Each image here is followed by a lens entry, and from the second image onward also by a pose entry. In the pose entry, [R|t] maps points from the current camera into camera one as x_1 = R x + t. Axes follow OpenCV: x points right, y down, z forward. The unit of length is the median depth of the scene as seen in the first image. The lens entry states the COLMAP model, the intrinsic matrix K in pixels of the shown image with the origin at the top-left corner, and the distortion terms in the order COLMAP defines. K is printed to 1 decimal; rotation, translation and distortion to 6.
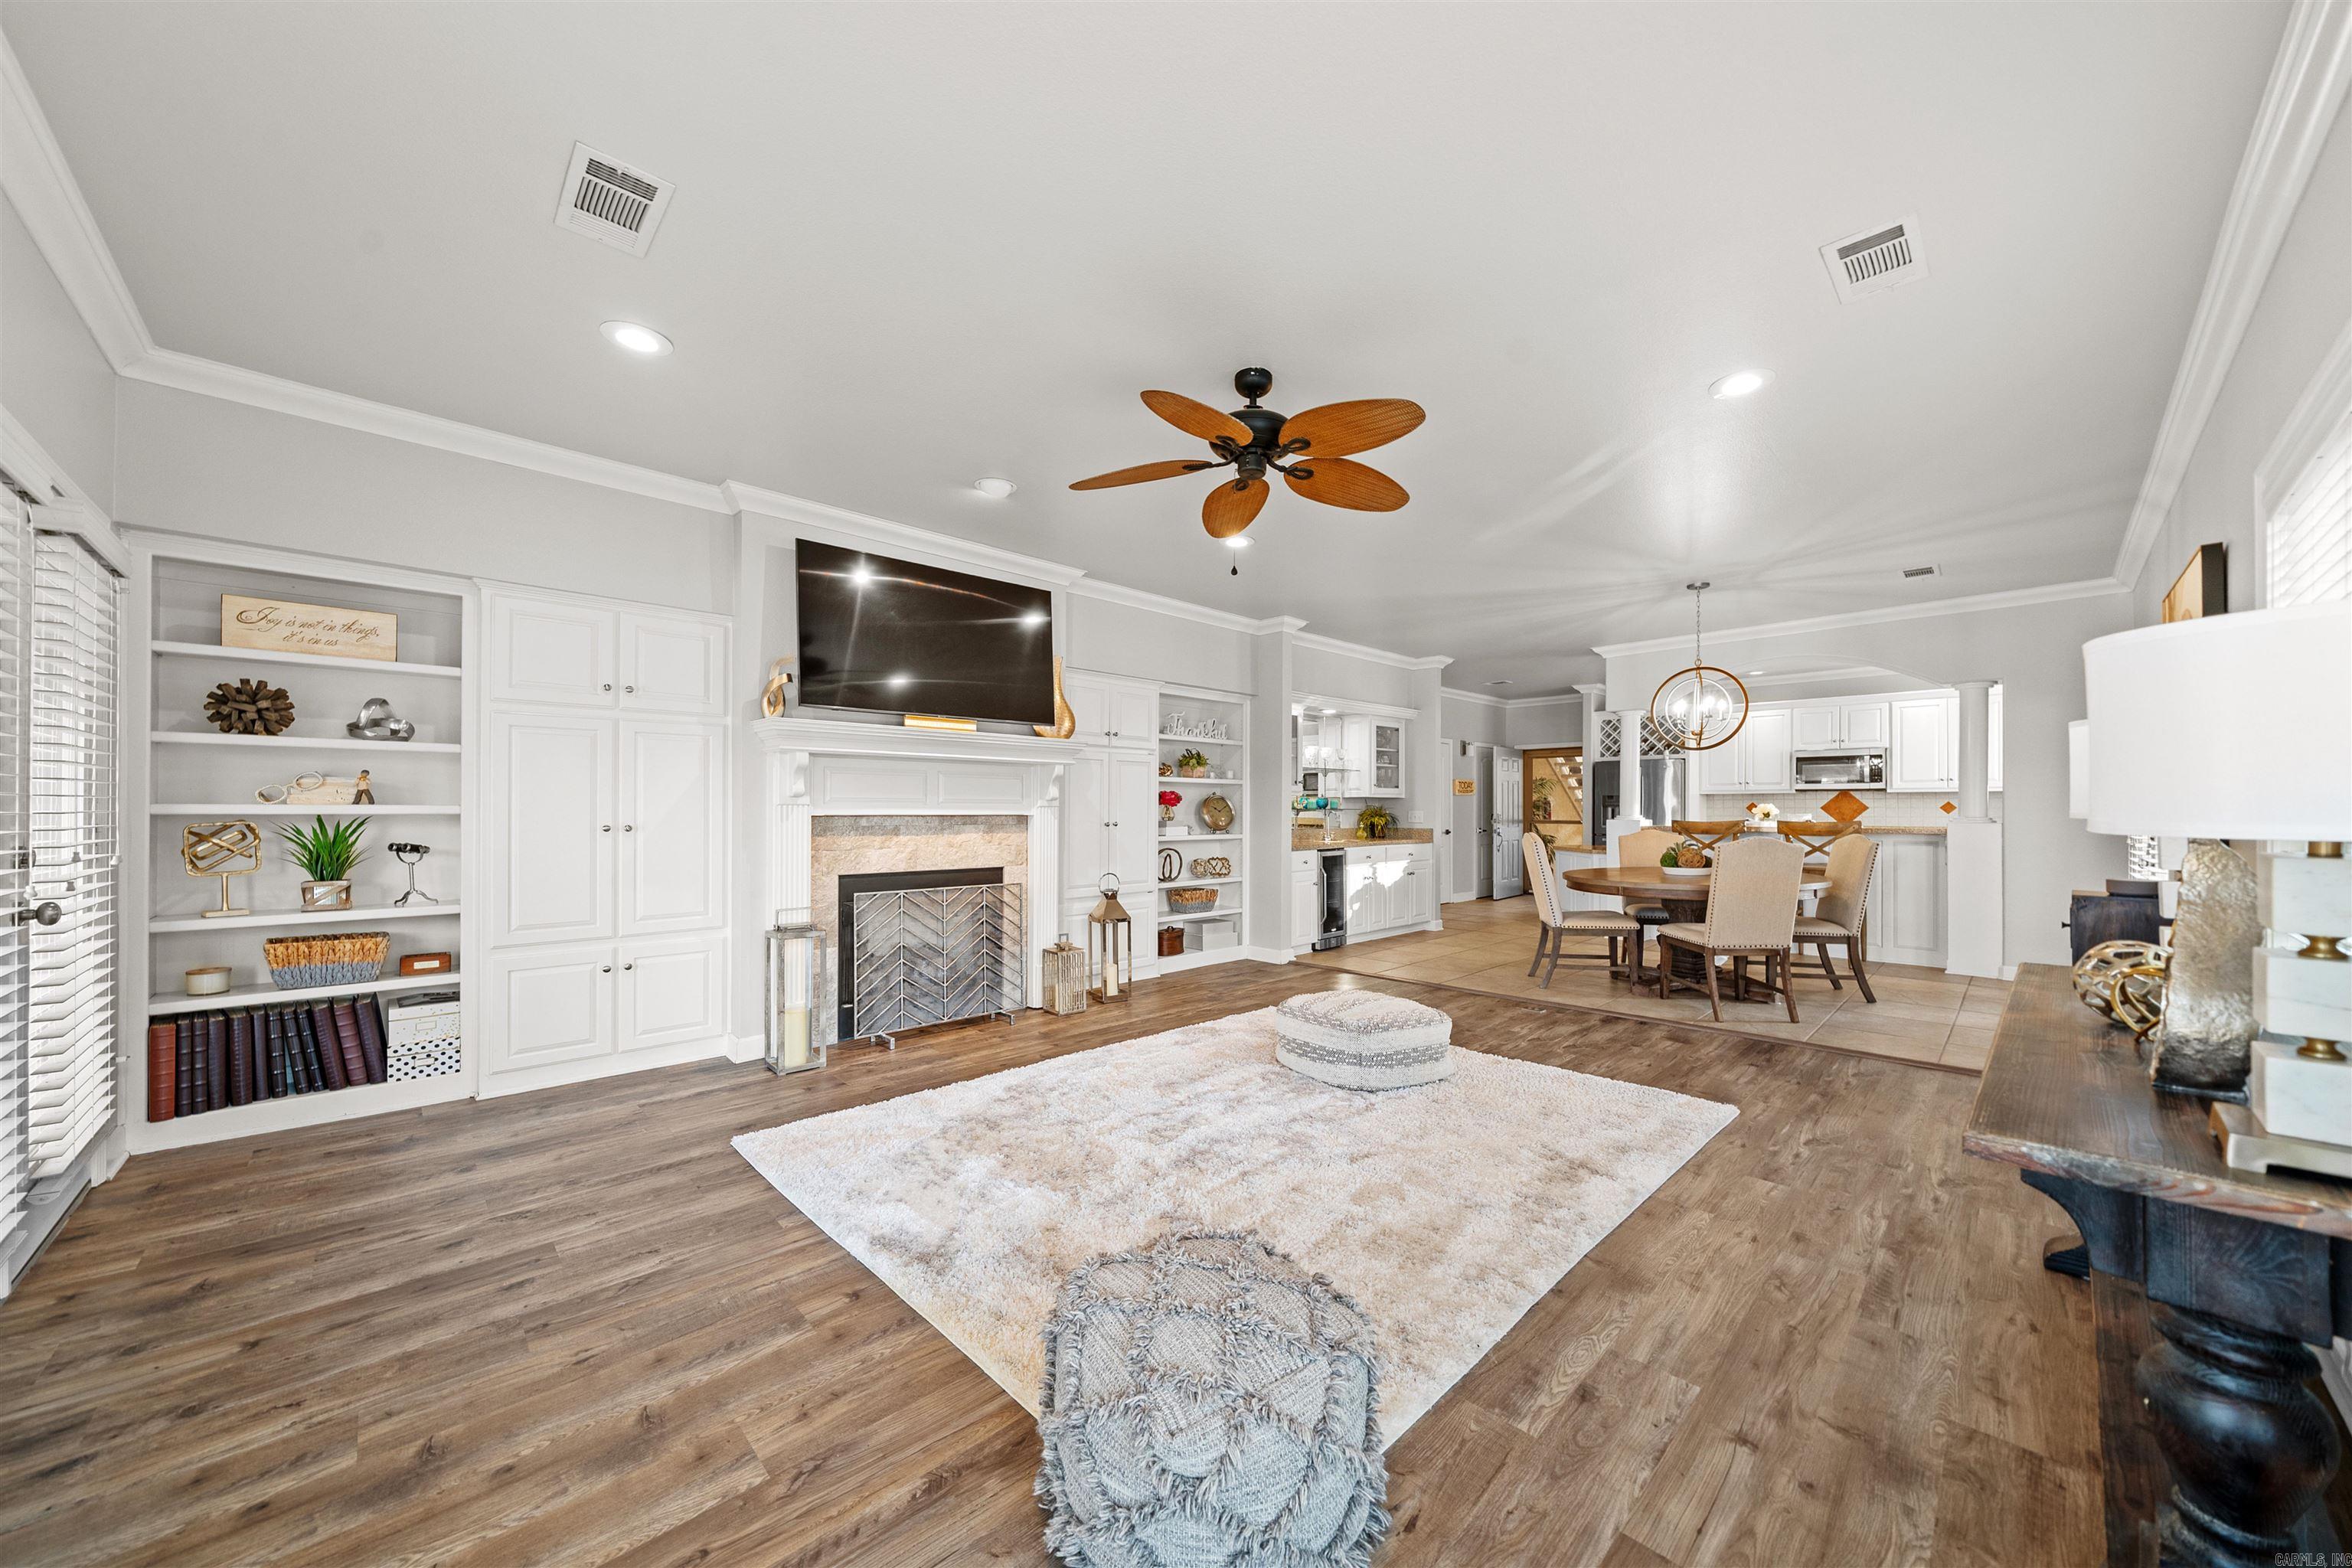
lens RADIAL K [[819.1, 0, 1183.8], [0, 819.1, 802.8], [0, 0, 1]] dist [-0.000435, -0.000049]
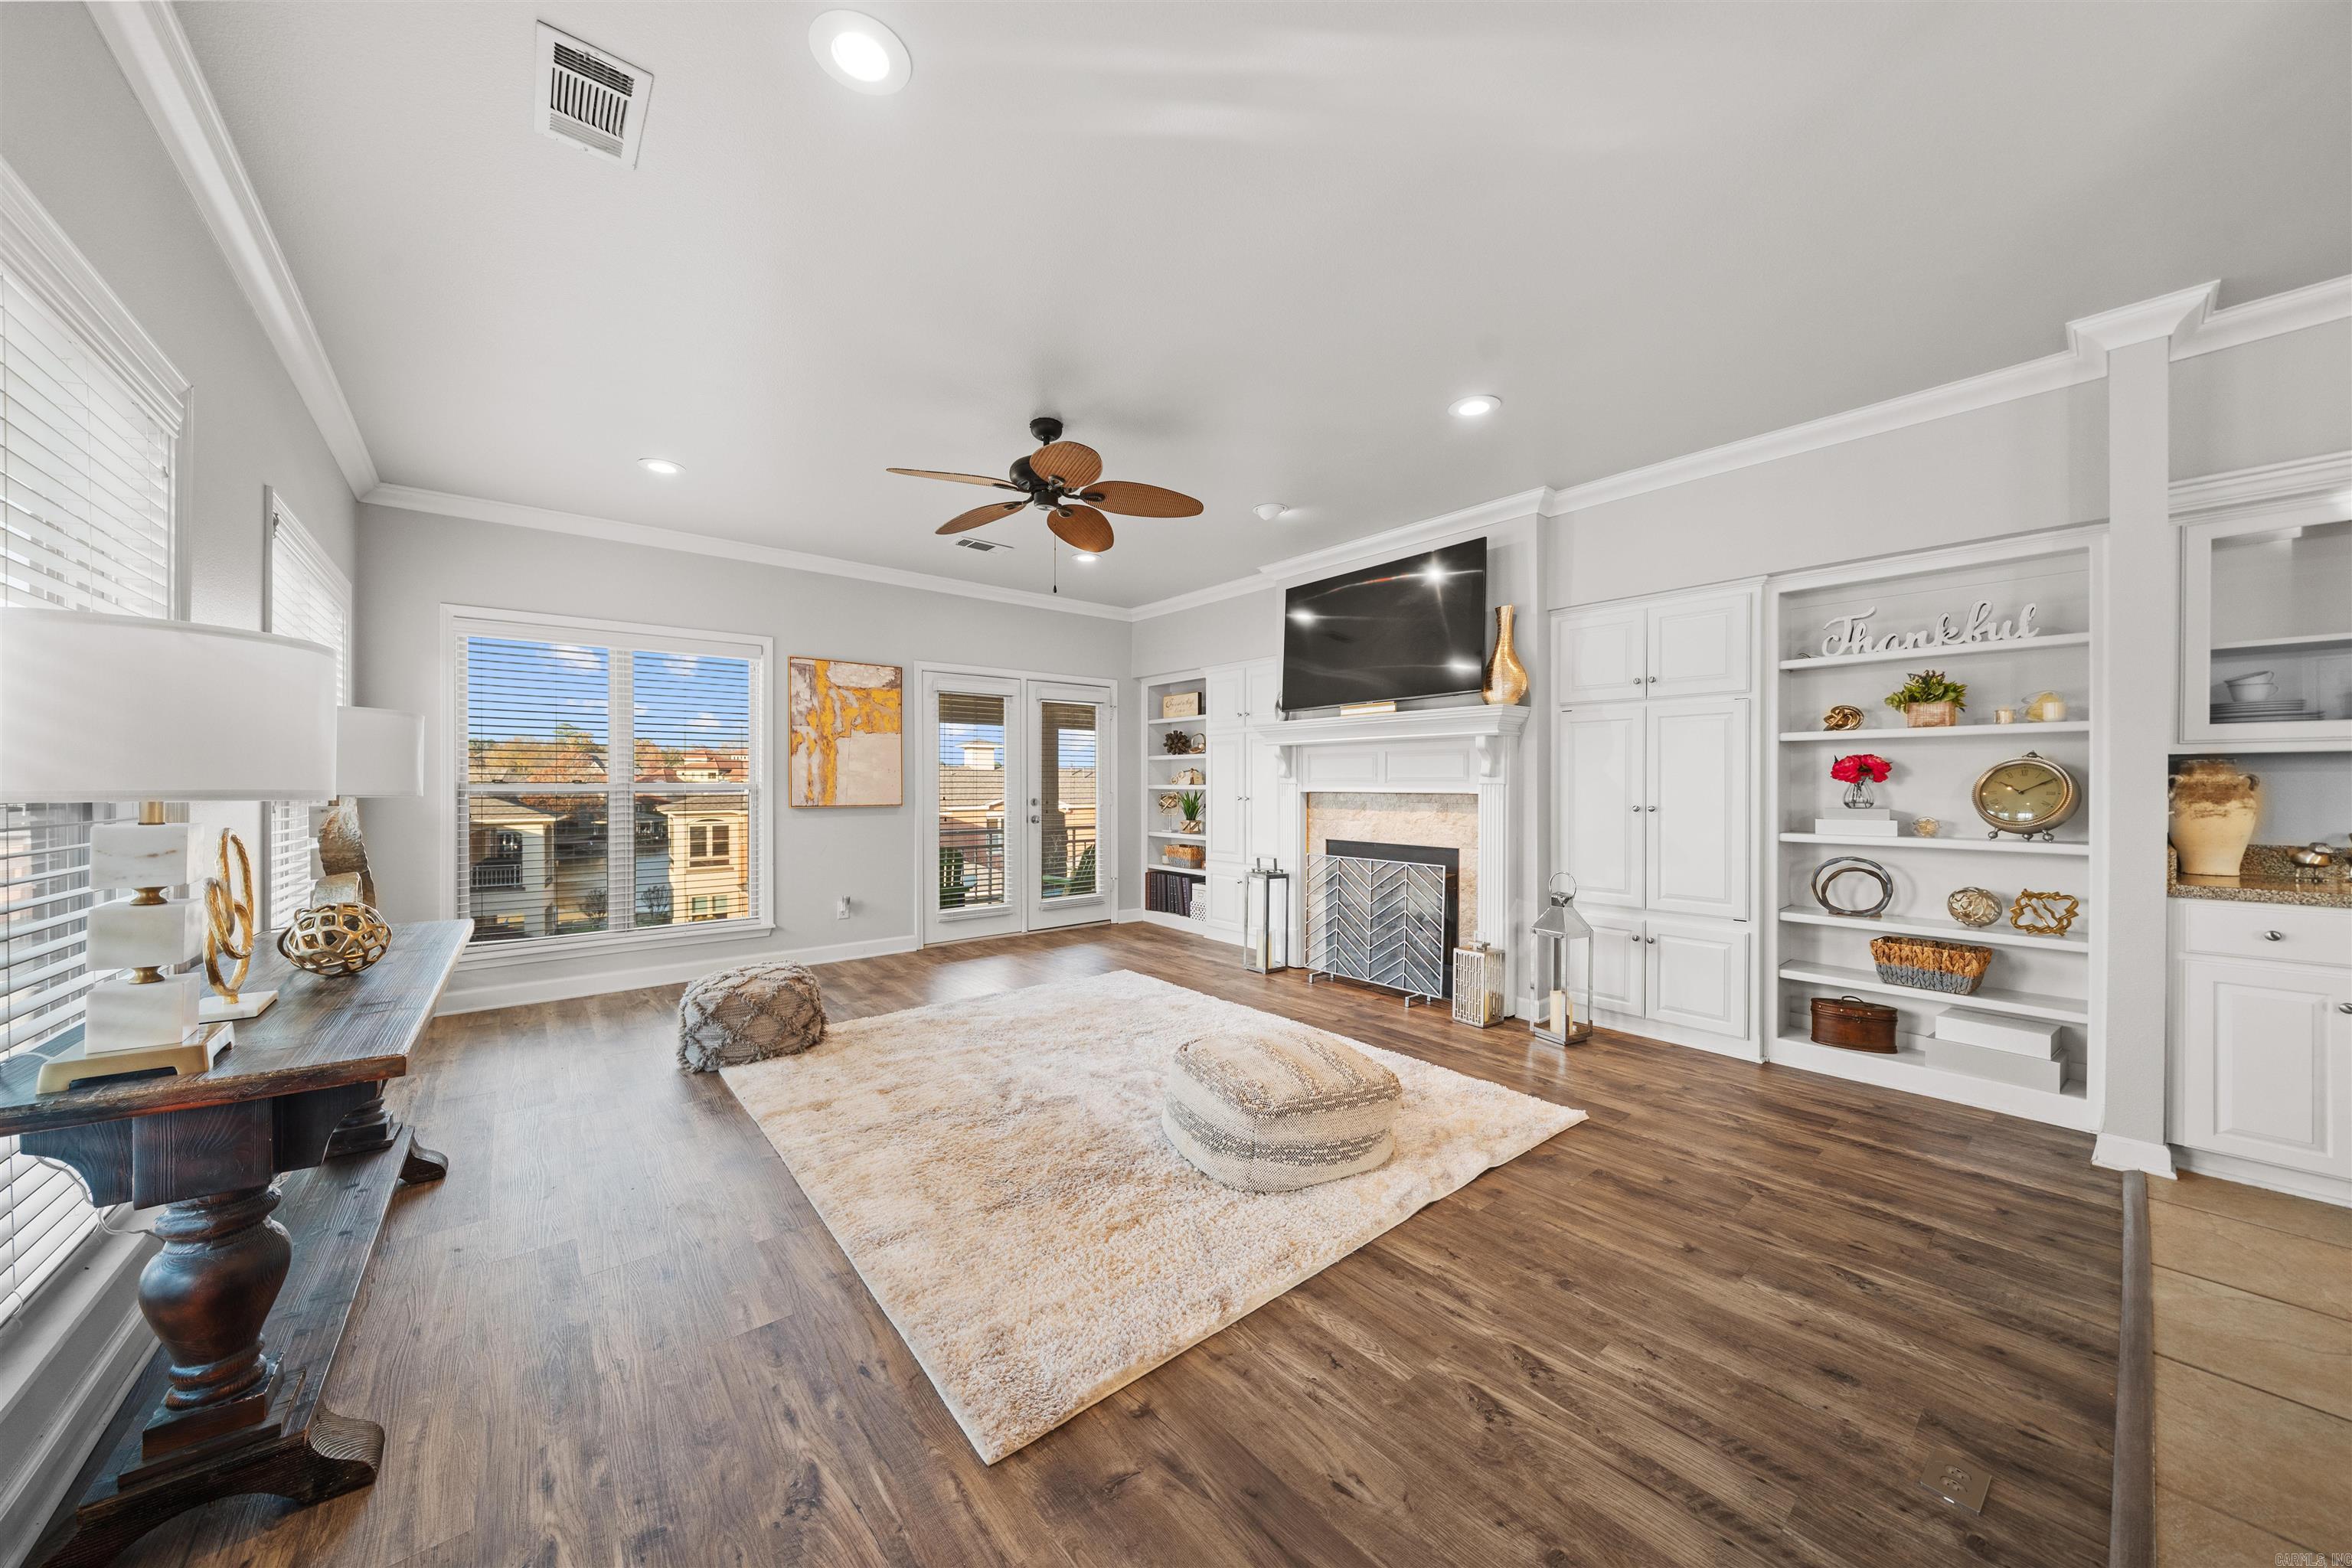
lens RADIAL K [[819.1, 0, 1187.0], [0, 819.1, 786.5], [0, 0, 1]] dist [-0.000435, -0.000049]
pose [[-0.068898, -0.003997, -0.997616, 0.809389], [0.002459, 0.999988, -0.004177, 0.011302], [0.997621, -0.002741, -0.068887, 0.830517]]
